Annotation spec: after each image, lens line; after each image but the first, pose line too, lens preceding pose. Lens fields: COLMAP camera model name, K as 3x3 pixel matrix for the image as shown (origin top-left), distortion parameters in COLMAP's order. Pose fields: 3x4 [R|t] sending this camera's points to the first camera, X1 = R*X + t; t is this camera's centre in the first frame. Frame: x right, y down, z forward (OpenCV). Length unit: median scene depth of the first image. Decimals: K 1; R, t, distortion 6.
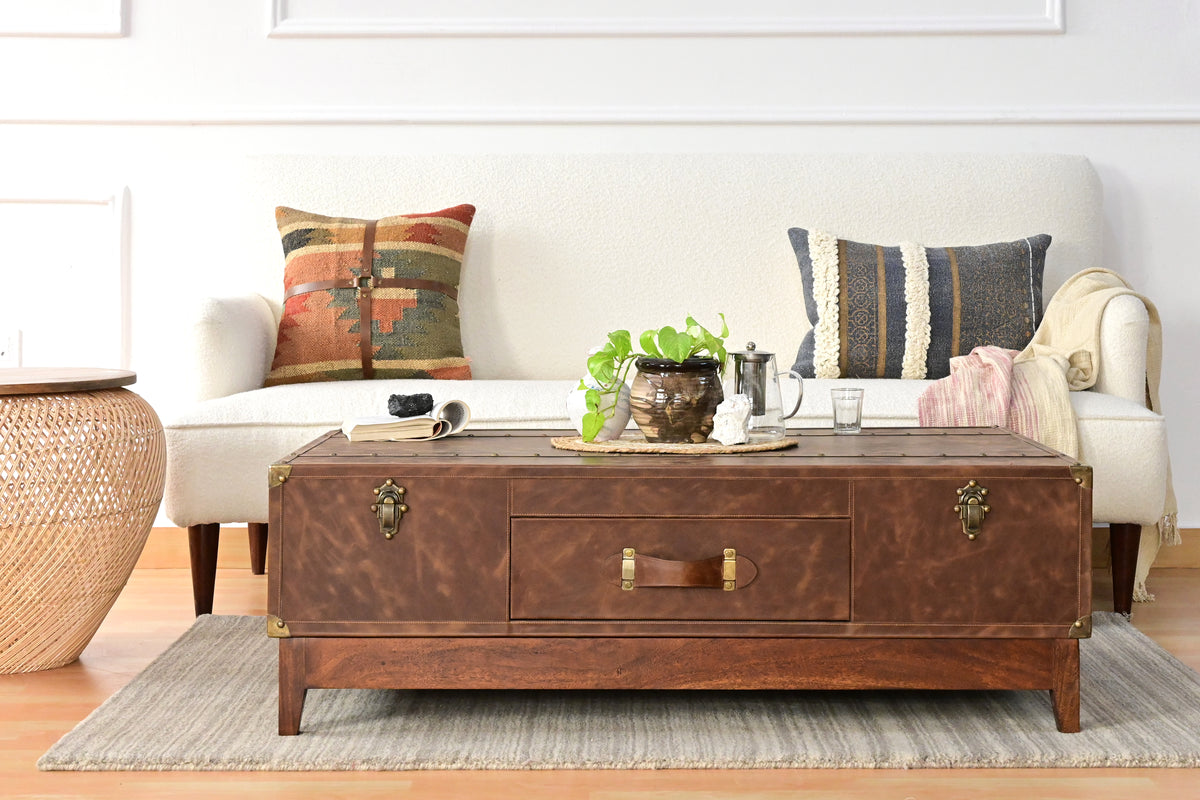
lens RADIAL K [[2356.5, 0, 649.2], [0, 2356.5, 230.9], [0, 0, 1]] dist [-0.002908, 0.145942]
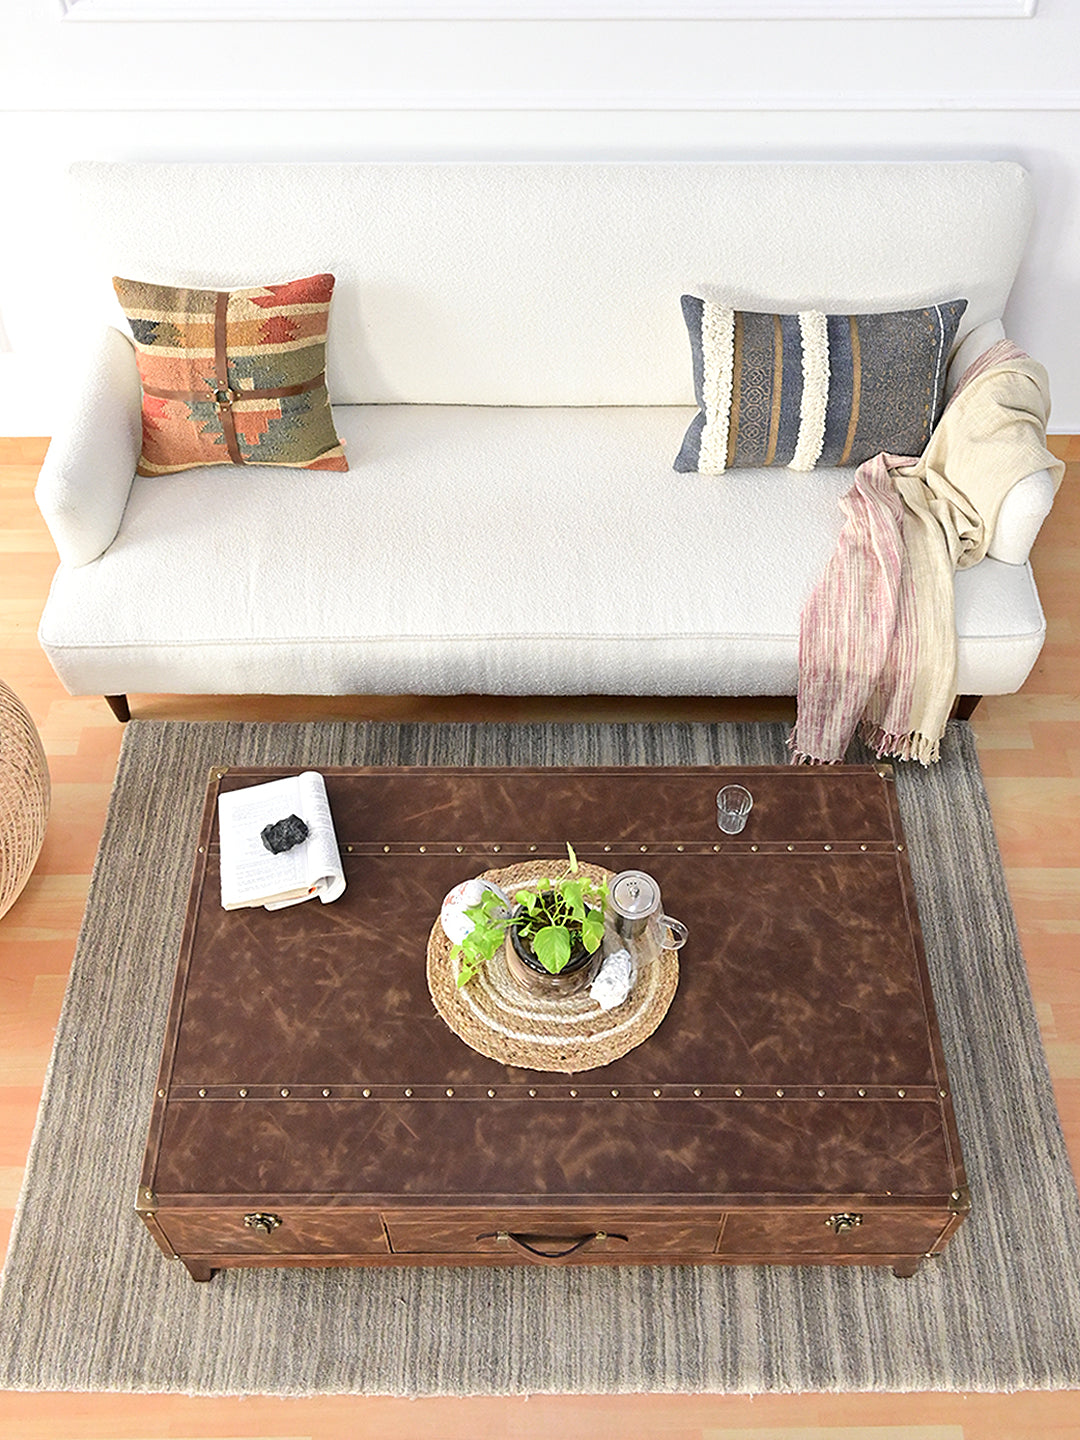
lens RADIAL K [[1530.6, 0, 555.4], [0, 1530.6, 692.1], [0, 0, 1]] dist [0.002820, 0.012949]
pose [[0.999986, -0.000714, 0.005238, 0.007751], [-0.003517, 0.649945, 0.759973, -0.377456], [-0.003947, -0.759981, 0.649934, 0.537936]]
